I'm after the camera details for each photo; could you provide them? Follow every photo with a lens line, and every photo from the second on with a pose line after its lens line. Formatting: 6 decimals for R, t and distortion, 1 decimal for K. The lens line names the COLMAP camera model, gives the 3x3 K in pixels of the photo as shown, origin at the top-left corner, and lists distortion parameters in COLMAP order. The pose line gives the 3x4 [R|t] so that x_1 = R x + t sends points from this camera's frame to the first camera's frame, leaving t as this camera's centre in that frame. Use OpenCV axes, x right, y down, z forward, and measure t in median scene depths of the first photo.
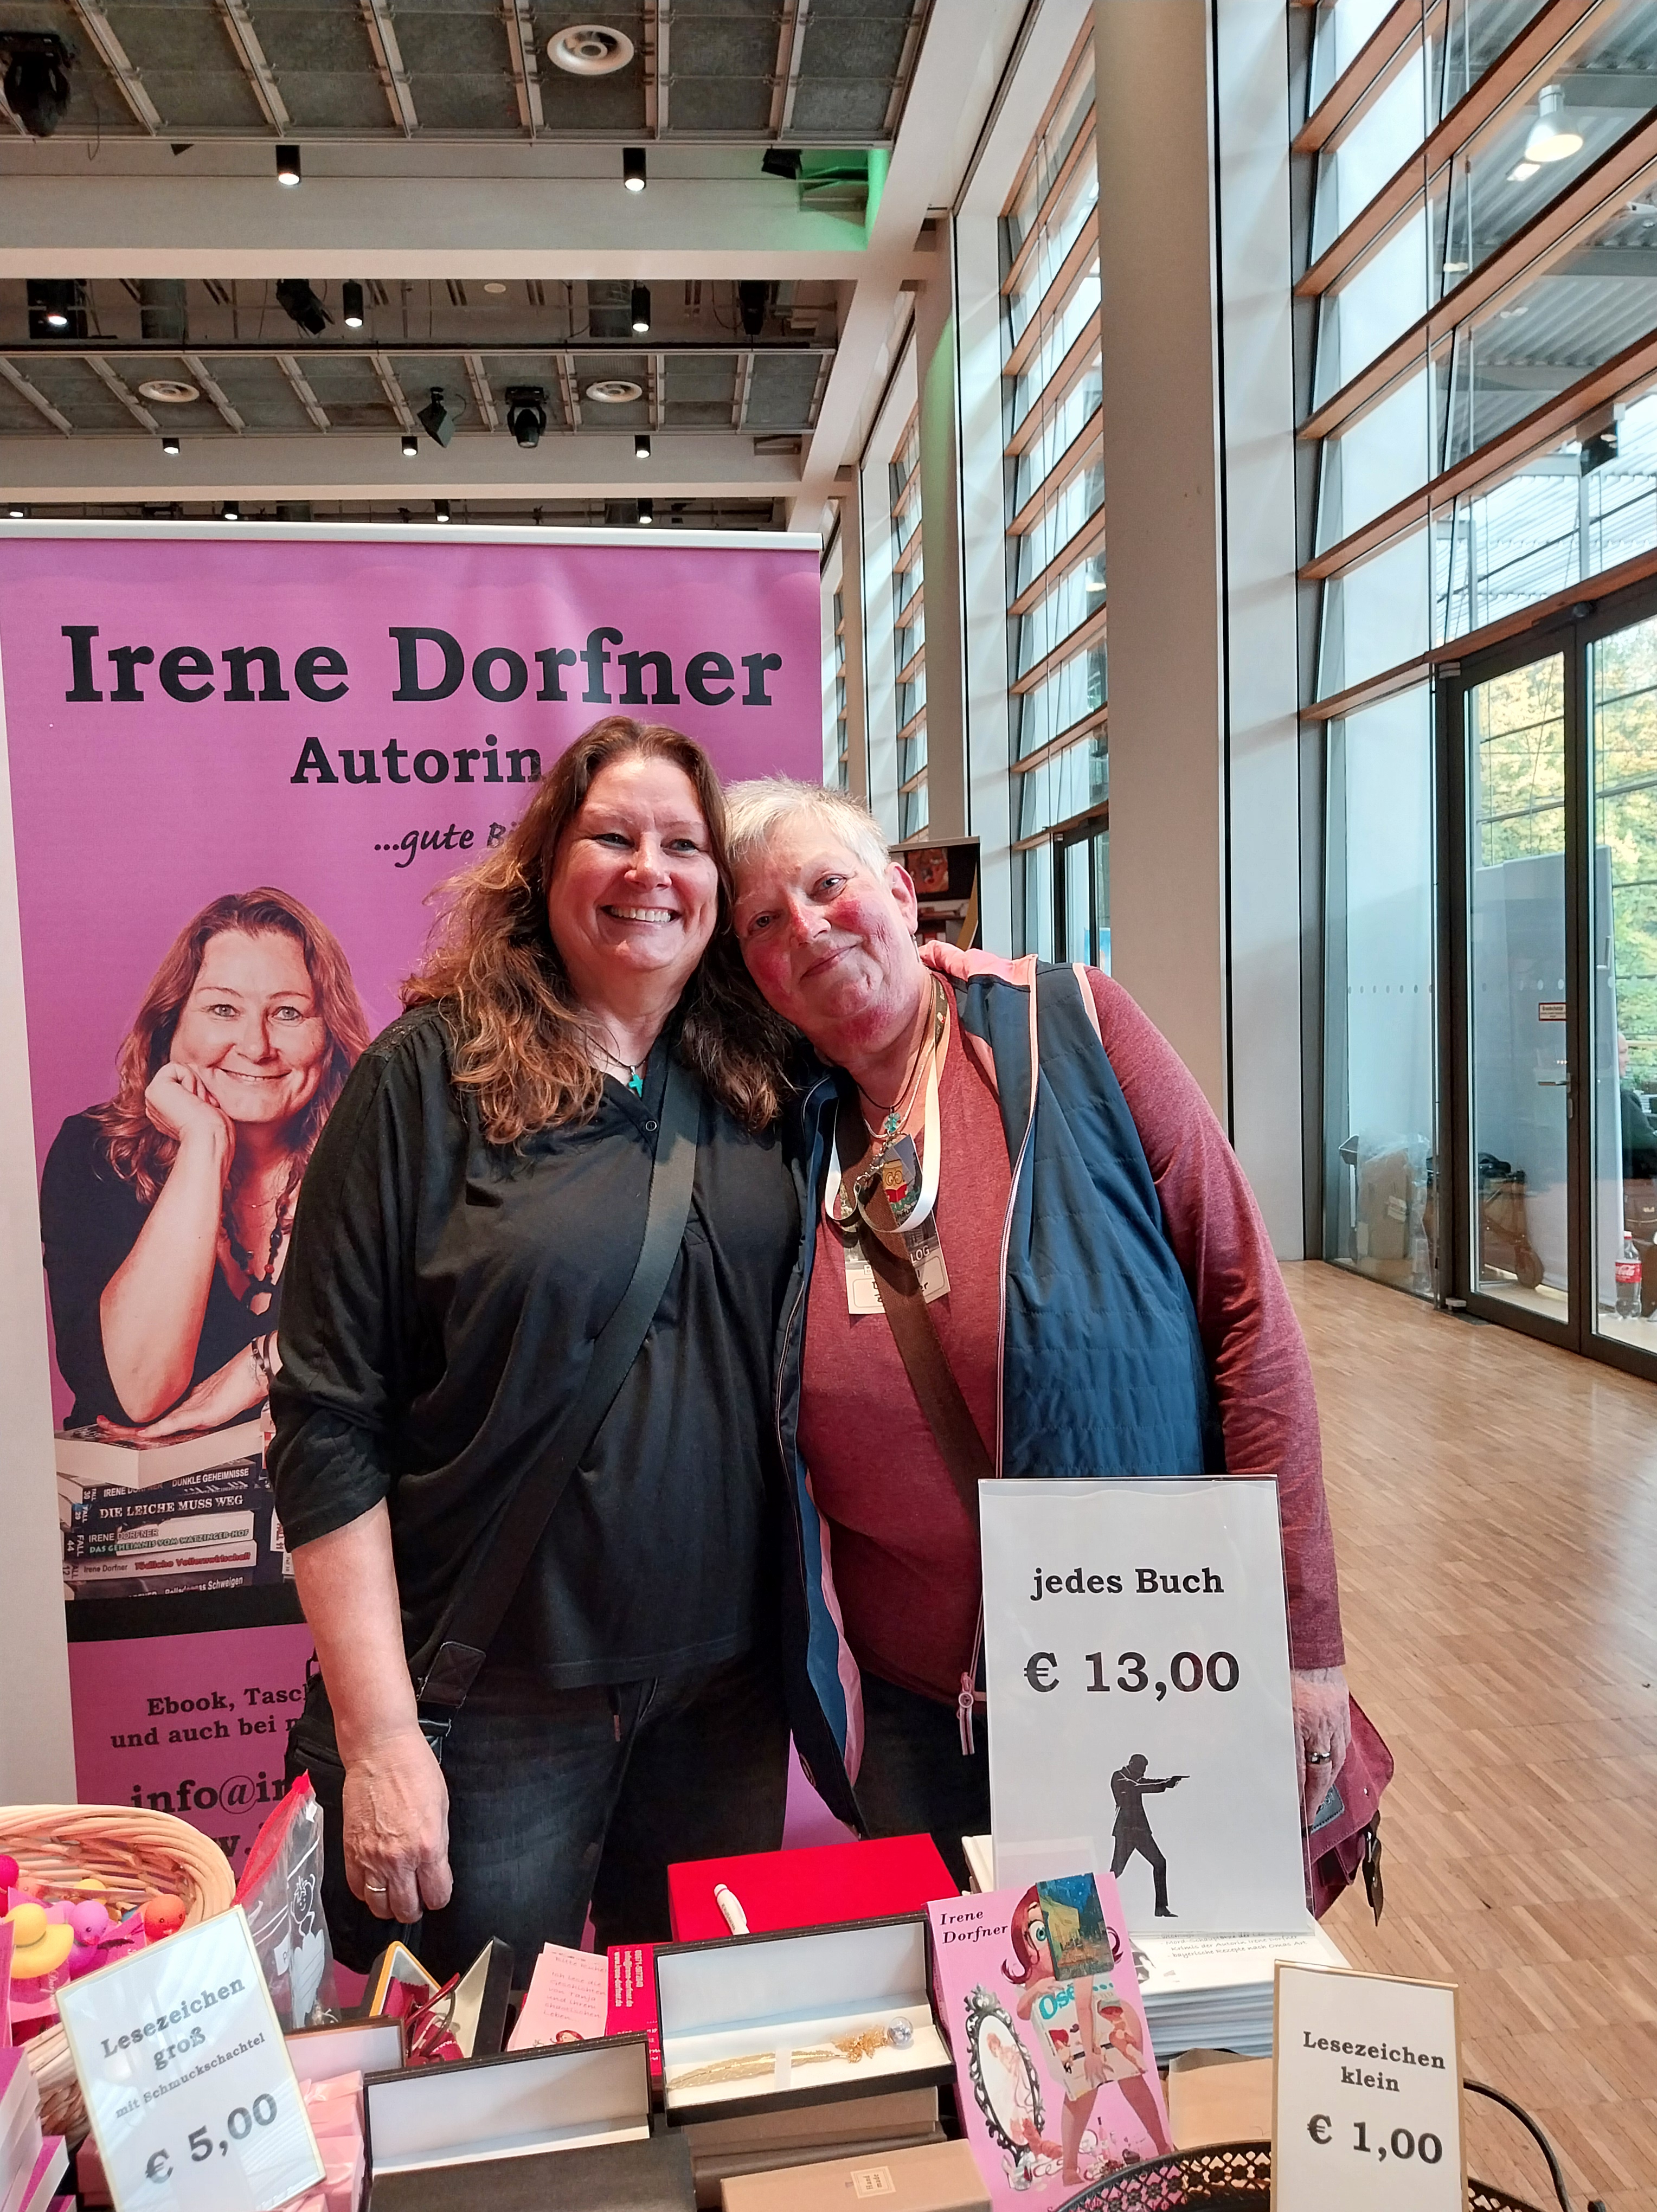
lens RADIAL K [[1685.0, 0, 836.8], [0, 1685.0, 1105.7], [0, 0, 1]] dist [0.012524, 0.011498]
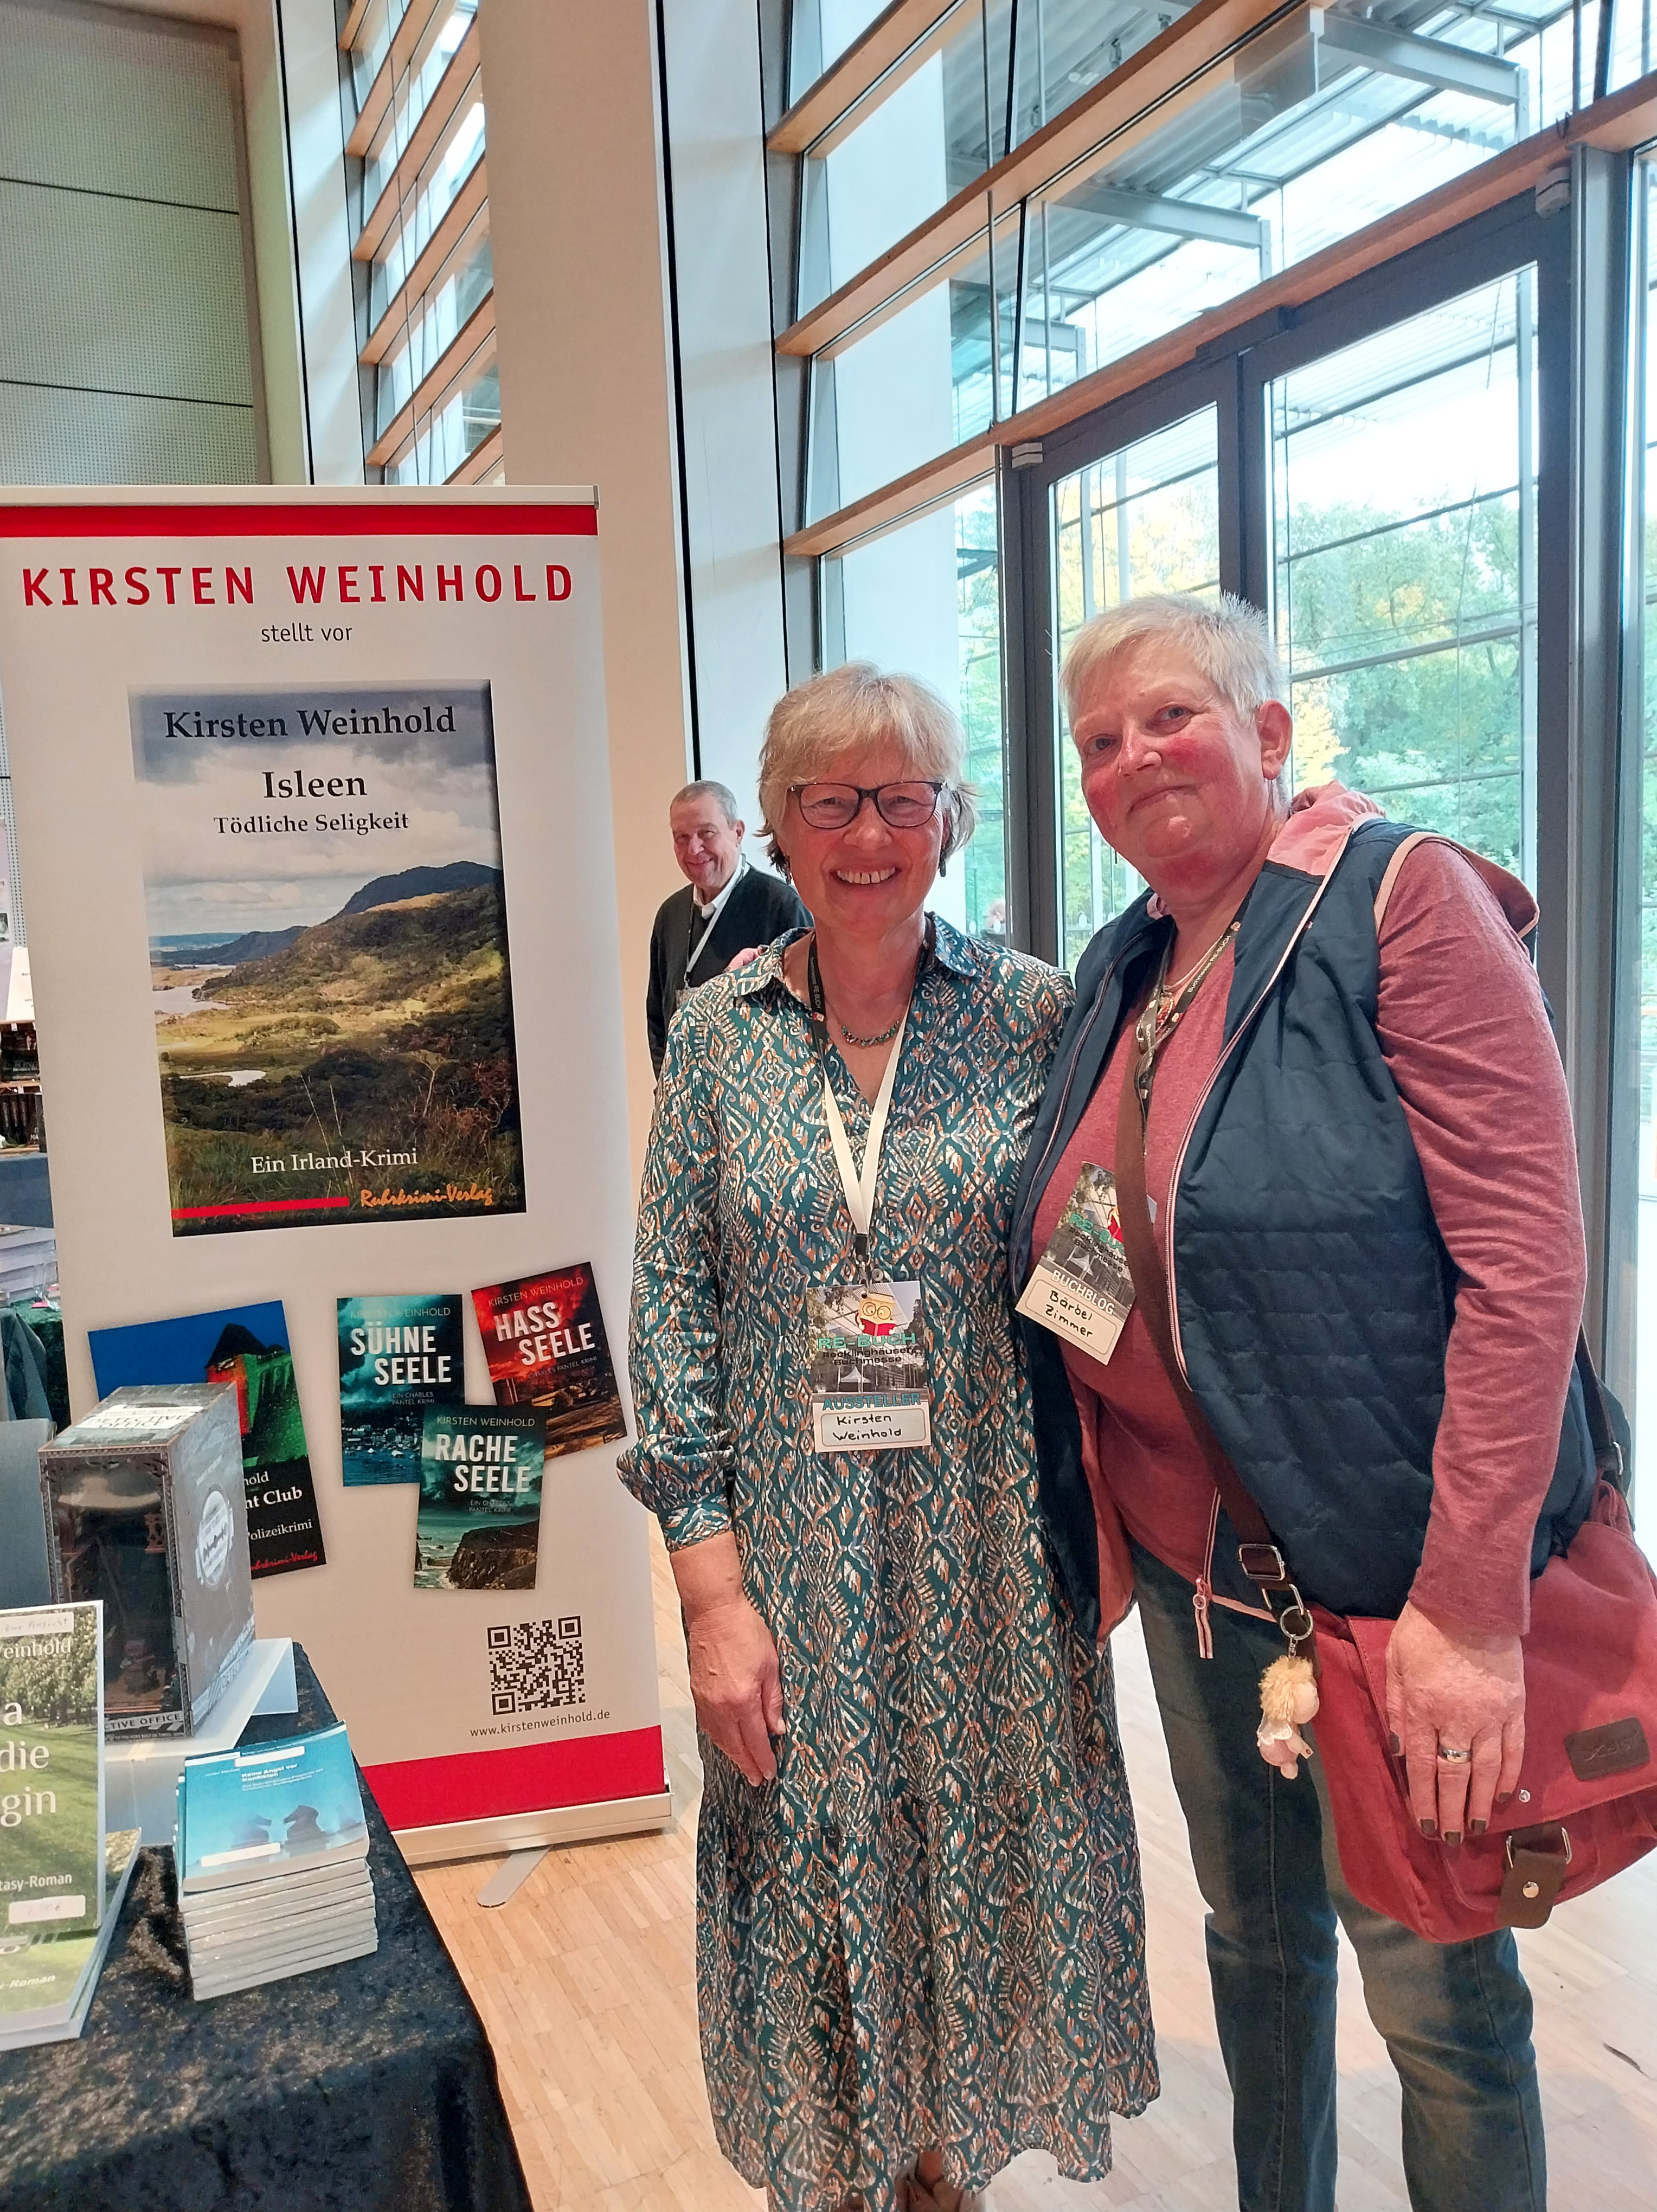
lens RADIAL K [[1685.0, 0, 833.8], [0, 1685.0, 1107.3], [0, 0, 1]] dist [0.012524, 0.011498]
pose [[0.937505, -0.033114, 0.346393, 0.027997], [0.028037, 0.999414, 0.019659, -0.006792], [-0.346841, -0.008719, 0.937883, 0.221967]]
